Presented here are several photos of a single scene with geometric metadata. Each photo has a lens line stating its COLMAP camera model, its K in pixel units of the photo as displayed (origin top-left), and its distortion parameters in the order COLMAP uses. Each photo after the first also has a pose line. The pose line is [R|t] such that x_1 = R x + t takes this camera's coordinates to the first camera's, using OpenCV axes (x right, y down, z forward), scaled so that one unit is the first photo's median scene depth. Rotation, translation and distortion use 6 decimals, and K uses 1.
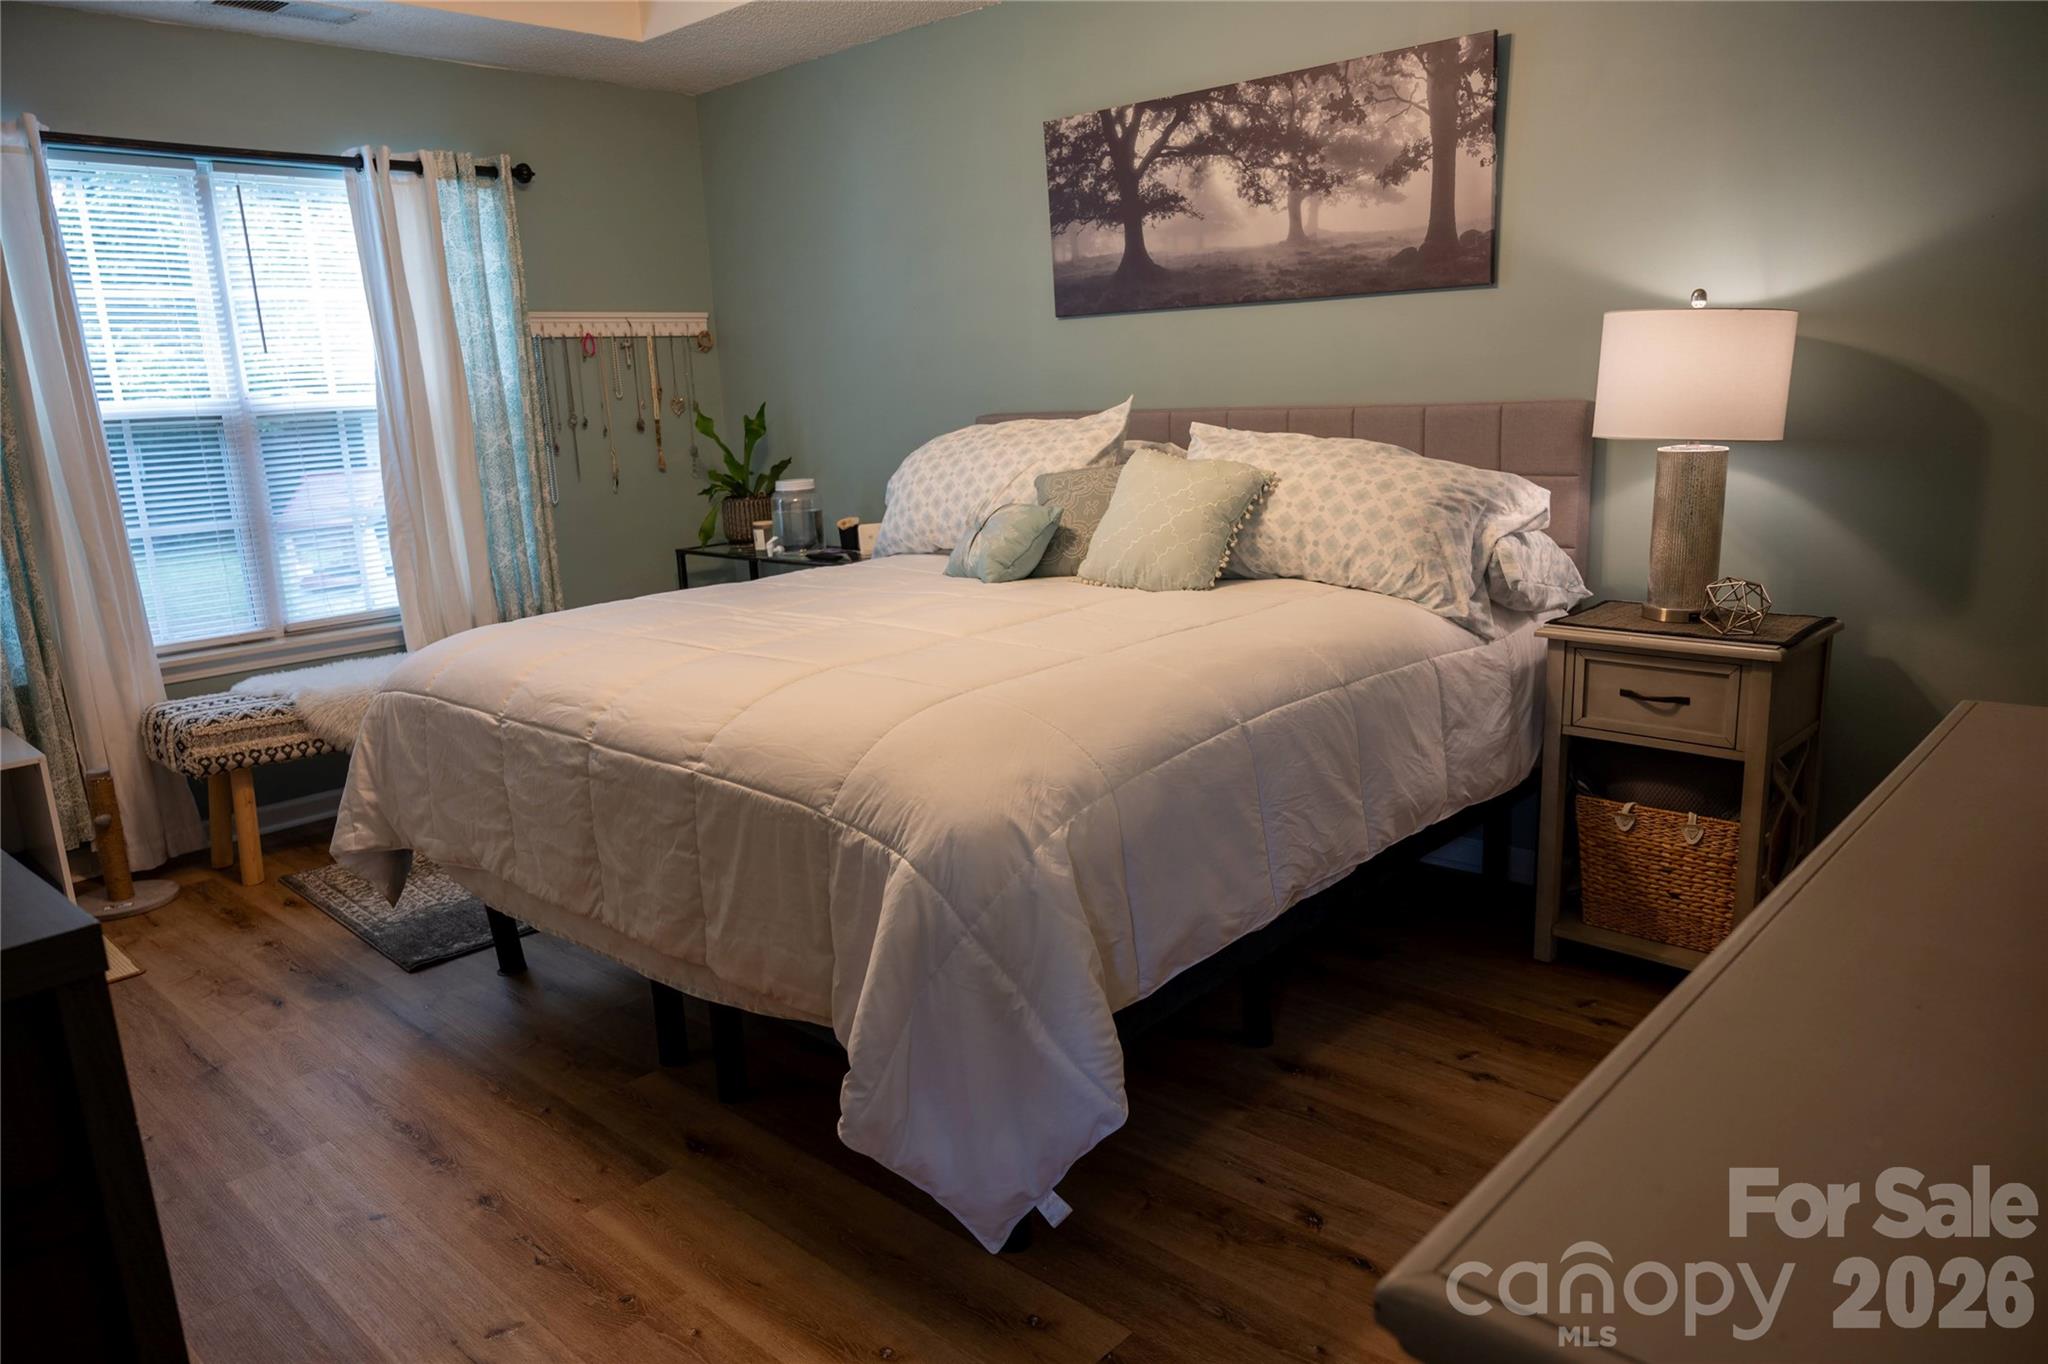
lens RADIAL K [[1385.6, 0, 1025.9], [0, 1385.6, 691.9], [0, 0, 1]] dist [-0.010140, 0.001128]
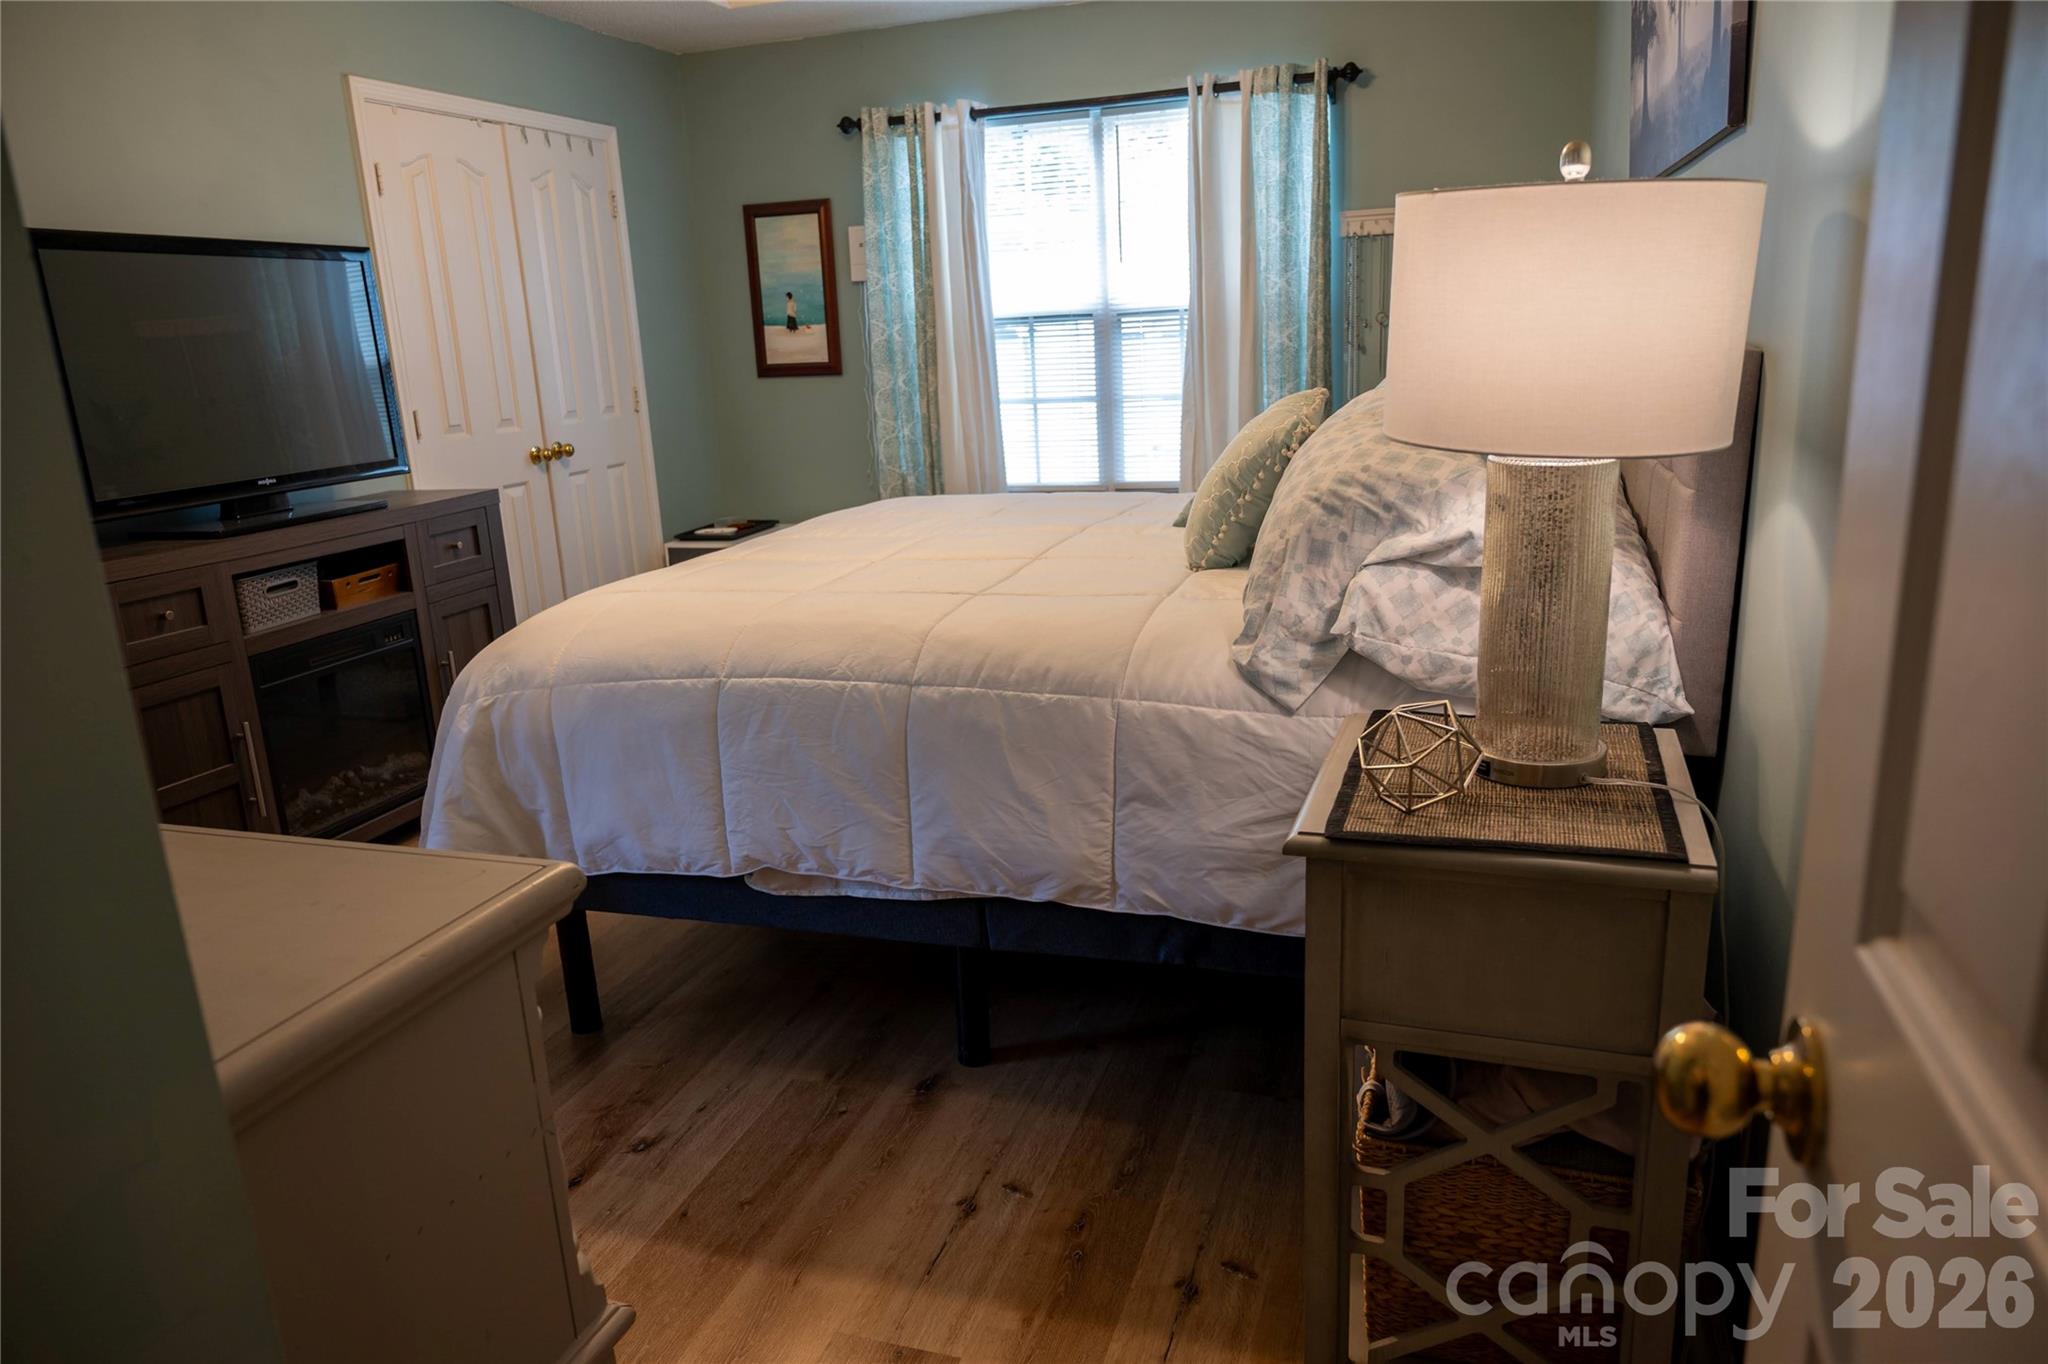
lens RADIAL K [[1385.6, 0, 1025.9], [0, 1385.6, 691.9], [0, 0, 1]] dist [-0.010140, 0.001128]
pose [[0.399833, 0.255837, -0.880160, 0.730625], [-0.167856, 0.964455, 0.204087, -0.135333], [0.901087, 0.066140, 0.428565, 0.498474]]
